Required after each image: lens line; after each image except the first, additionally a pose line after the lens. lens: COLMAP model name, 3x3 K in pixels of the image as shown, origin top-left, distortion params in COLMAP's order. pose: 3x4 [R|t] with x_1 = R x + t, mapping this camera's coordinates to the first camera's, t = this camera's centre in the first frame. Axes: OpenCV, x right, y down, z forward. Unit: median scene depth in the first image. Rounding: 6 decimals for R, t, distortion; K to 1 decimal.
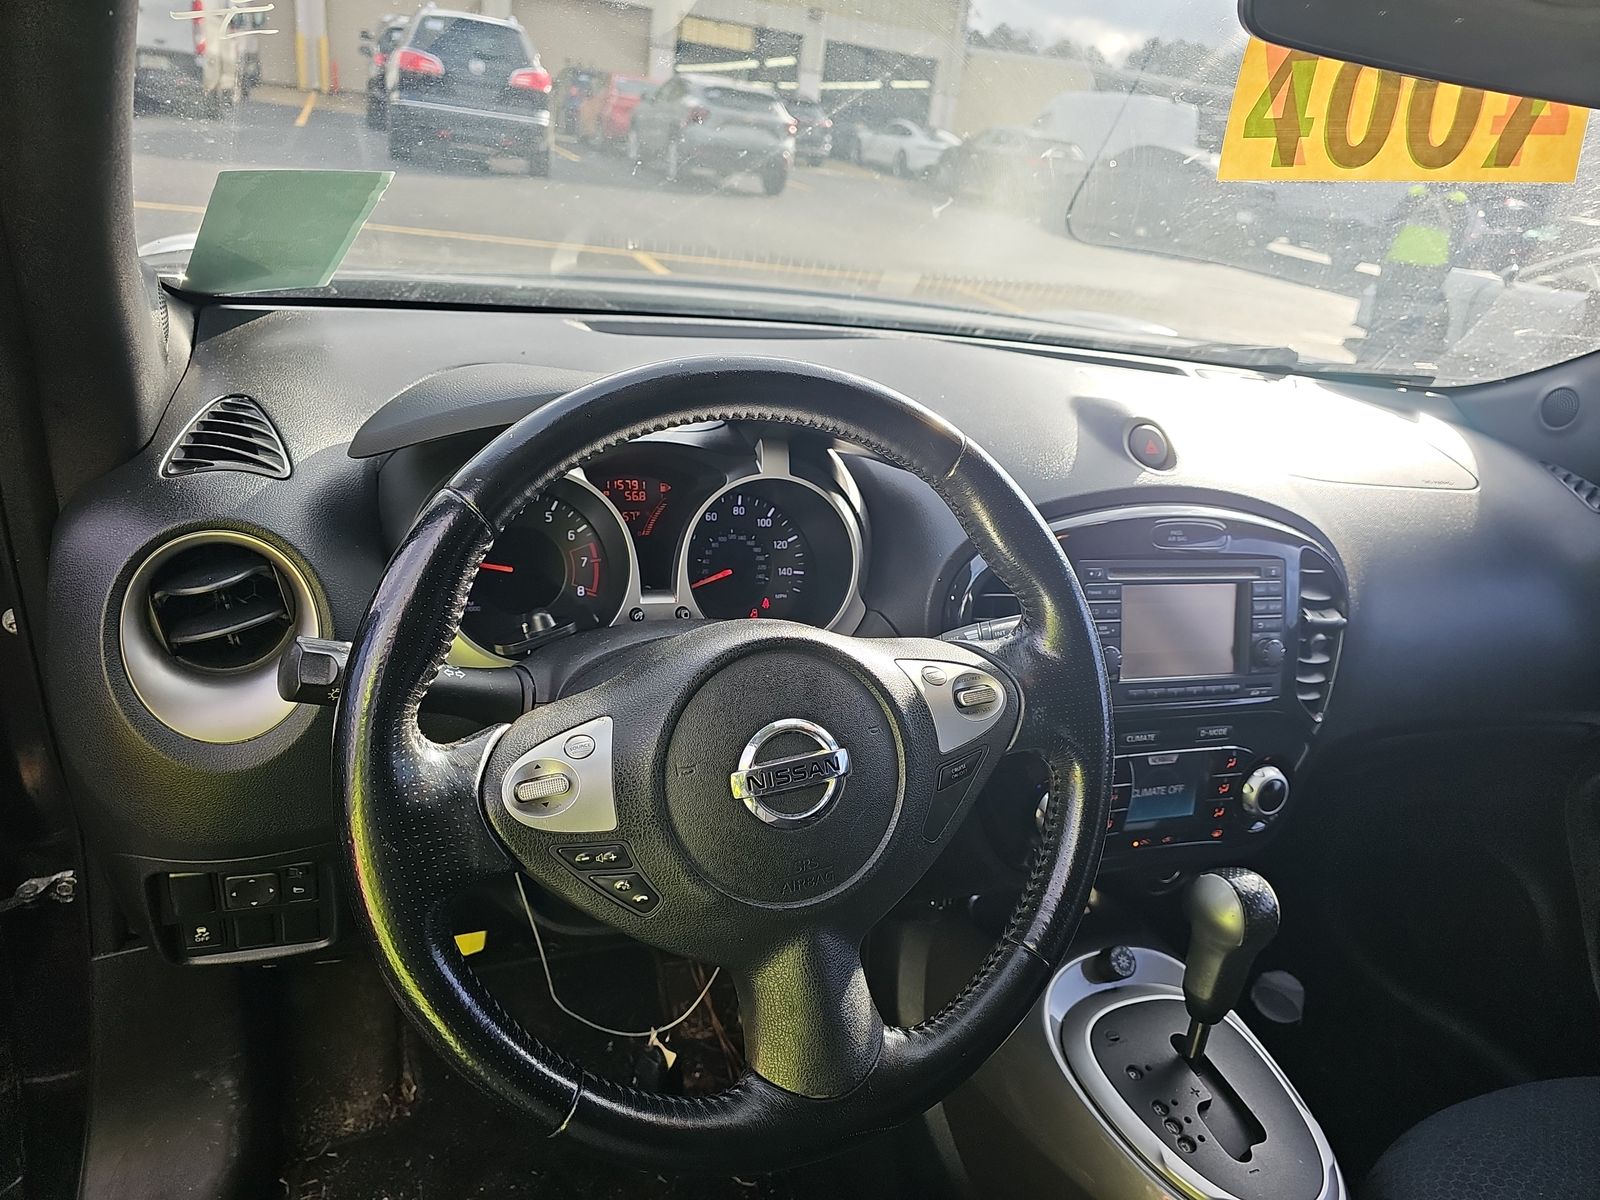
lens RADIAL K [[1085.4, 0, 800.0], [0, 1085.4, 600.0], [0, 0, 1]] dist [0.047986, -0.069062]
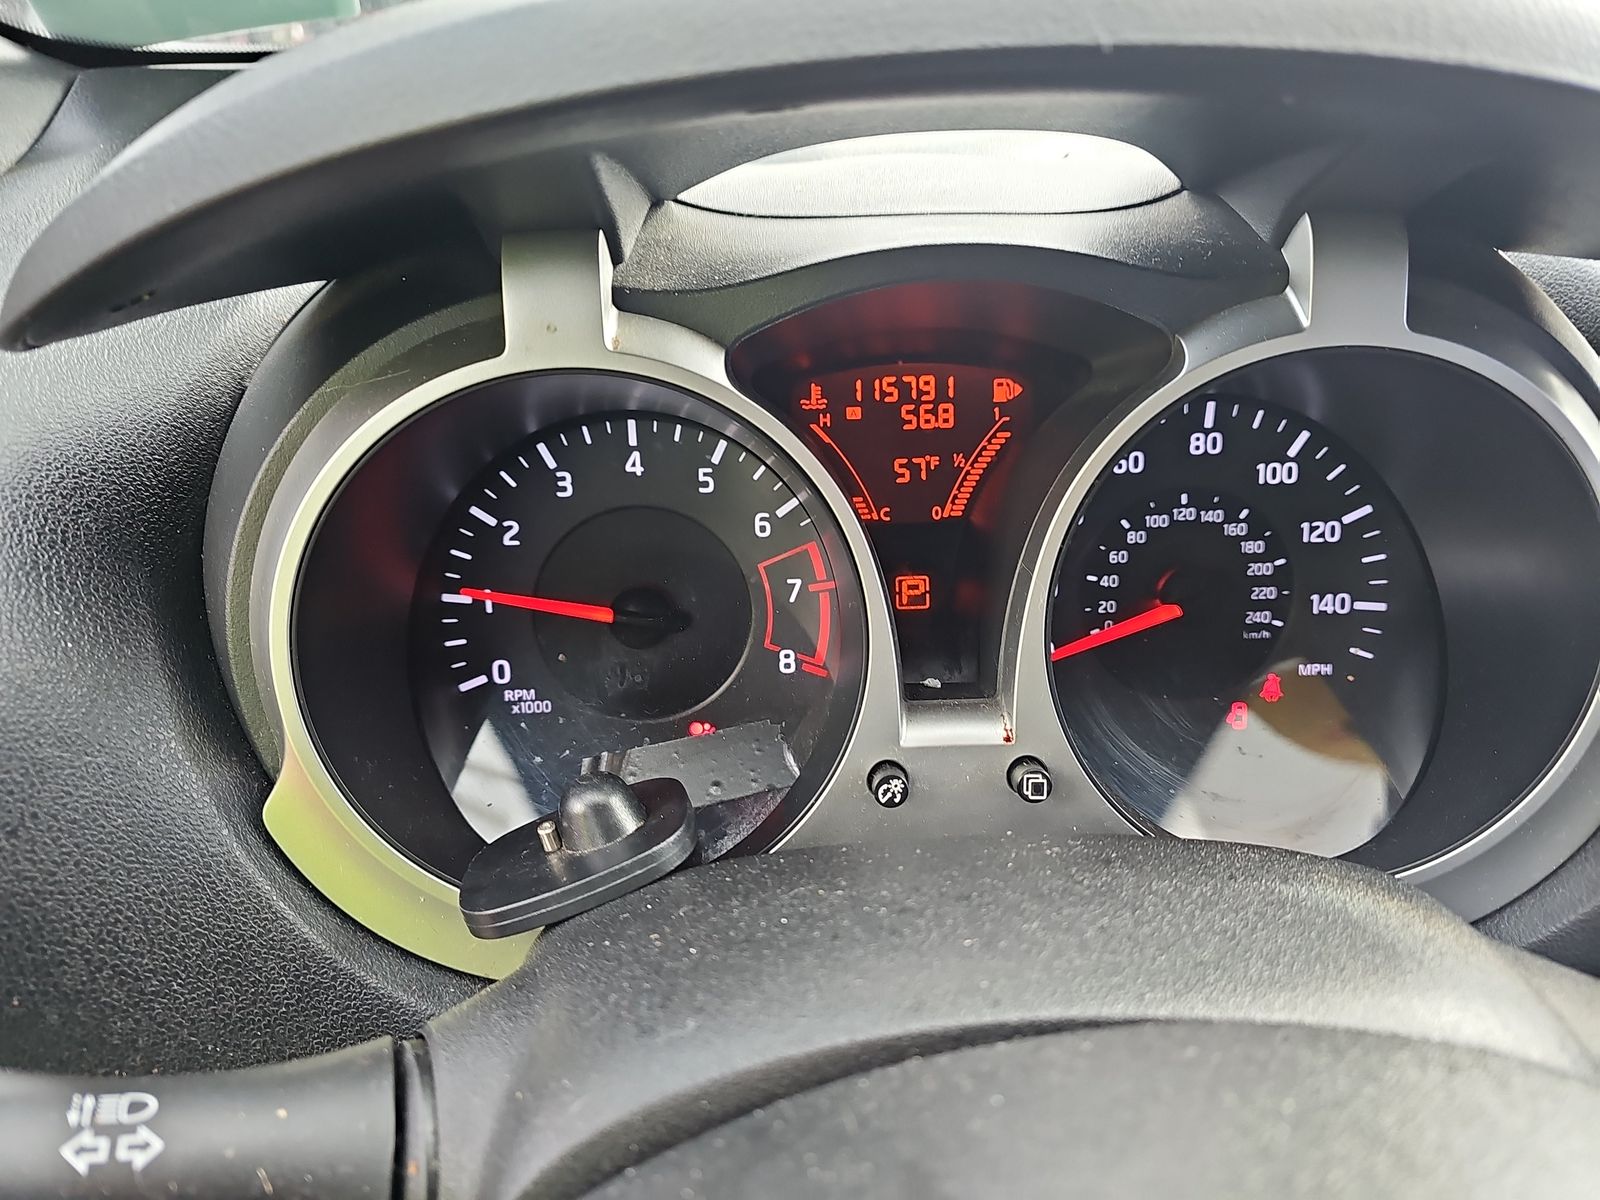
lens RADIAL K [[1073.8, 0, 802.1], [0, 1073.8, 639.7], [0, 0, 1]] dist [0.046632, -0.063966]
pose [[0.931463, 0.039606, -0.361675, -0.058706], [0.007604, 0.991721, 0.128186, -0.077120], [0.363758, -0.122151, 0.923450, 0.718682]]
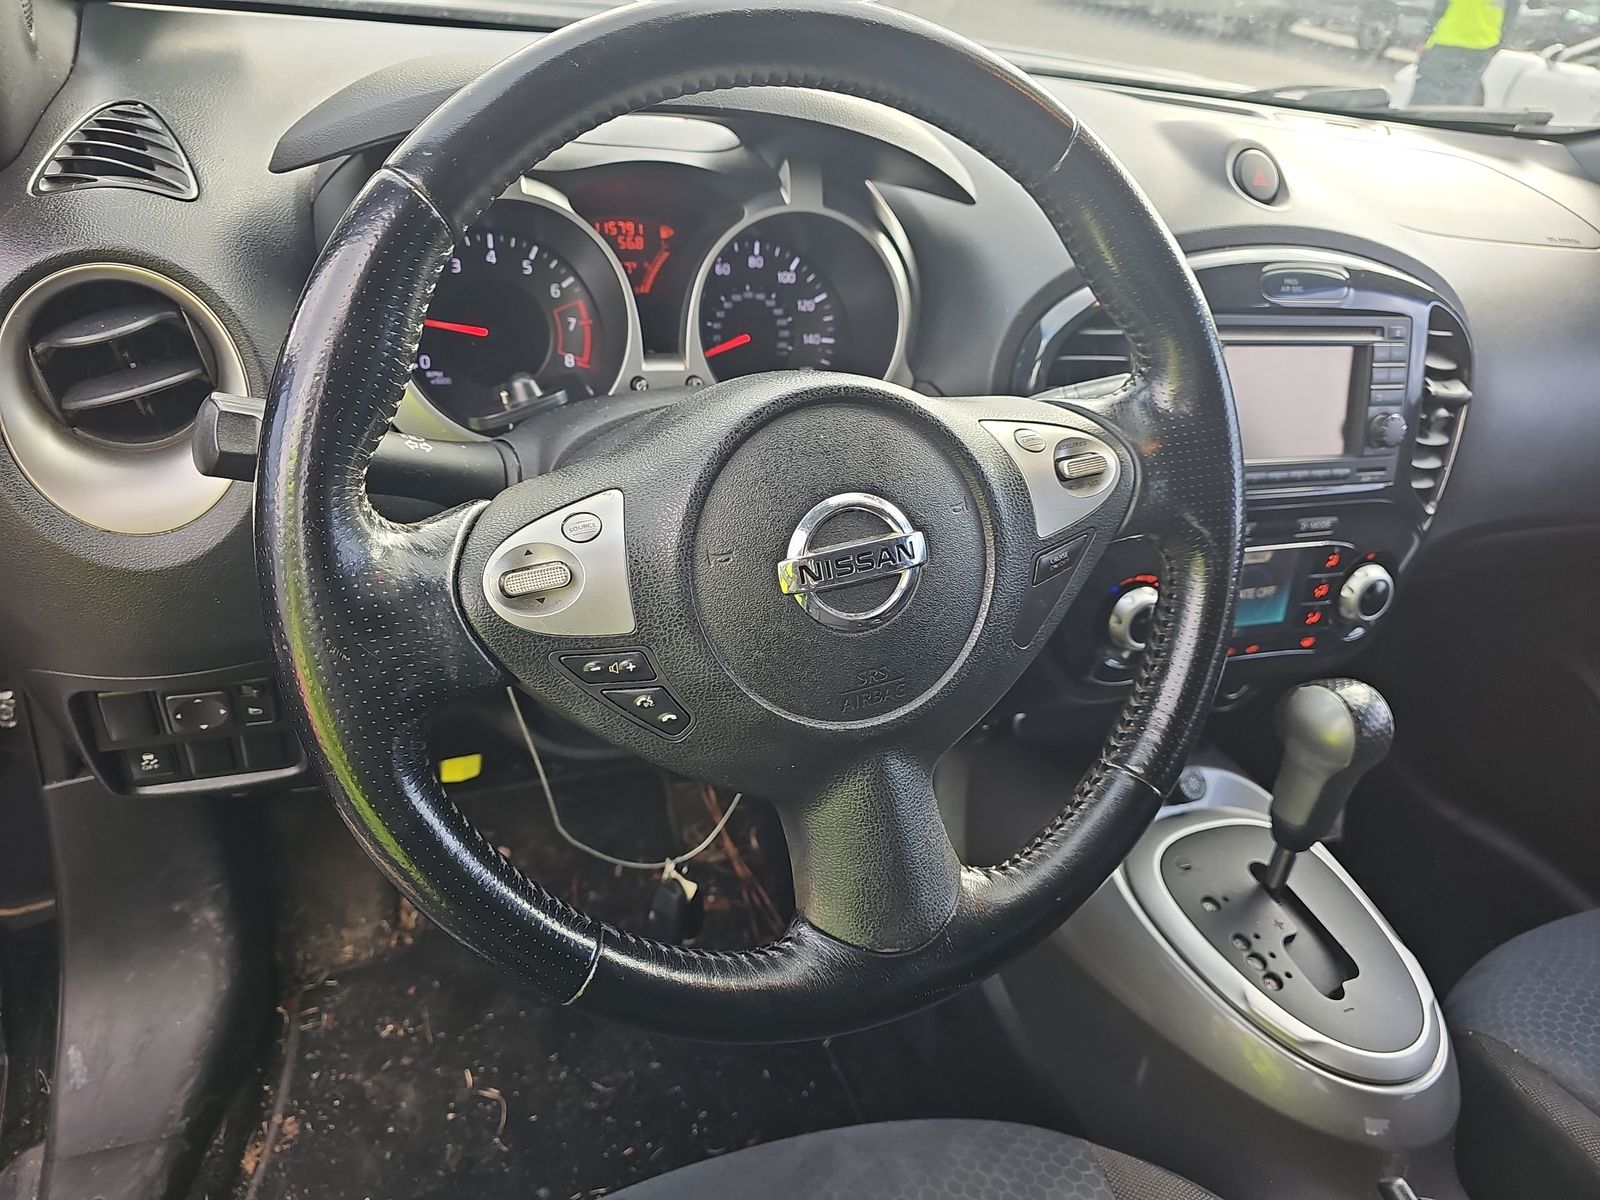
lens RADIAL K [[1083.2, 0, 765.0], [0, 1083.2, 596.7], [0, 0, 1]] dist [0.040877, -0.071733]
pose [[0.999796, -0.008348, -0.018368, -0.043890], [0.011106, 0.987761, 0.155581, 0.048168], [0.016845, -0.155753, 0.987652, 0.176546]]
